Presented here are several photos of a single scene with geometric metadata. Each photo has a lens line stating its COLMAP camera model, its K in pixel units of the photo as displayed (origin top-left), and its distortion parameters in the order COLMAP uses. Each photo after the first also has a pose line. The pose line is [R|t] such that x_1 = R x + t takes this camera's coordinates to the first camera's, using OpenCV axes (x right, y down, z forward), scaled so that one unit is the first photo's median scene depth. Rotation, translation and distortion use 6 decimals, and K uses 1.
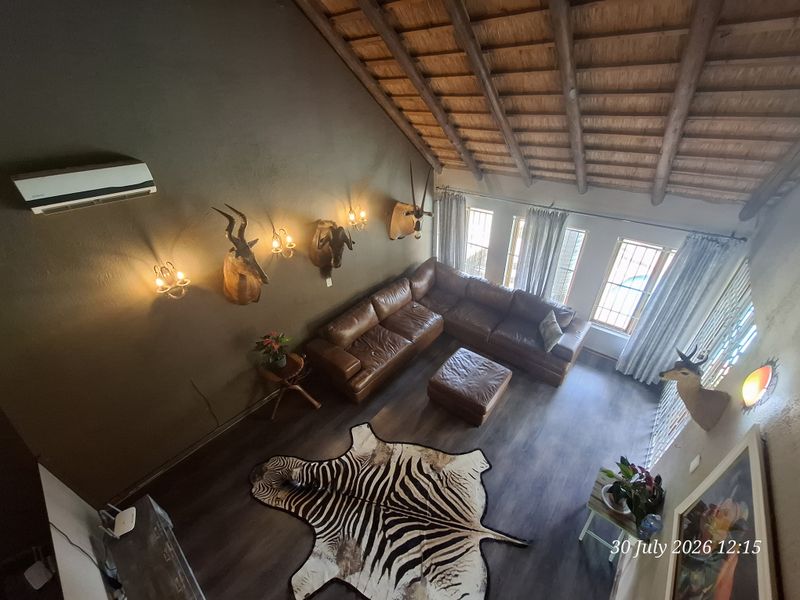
lens RADIAL K [[312.6, 0, 404.1], [0, 312.6, 305.3], [0, 0, 1]] dist [-0.002390, -0.000060]
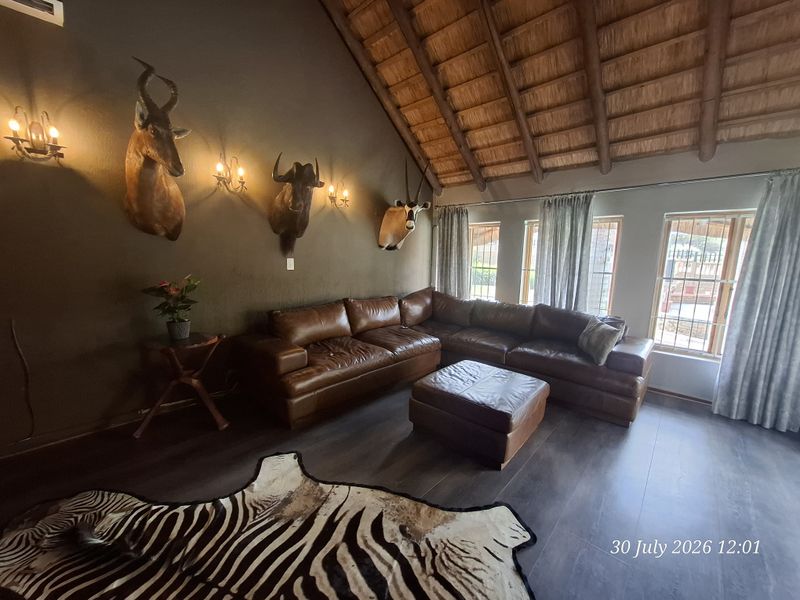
lens RADIAL K [[312.6, 0, 404.1], [0, 312.6, 305.3], [0, 0, 1]] dist [-0.002390, -0.000060]
pose [[0.998038, 0.054118, -0.031482, 0.075316], [-0.062315, 0.907278, -0.415890, 0.356610], [0.006056, 0.417036, 0.908870, 0.390203]]
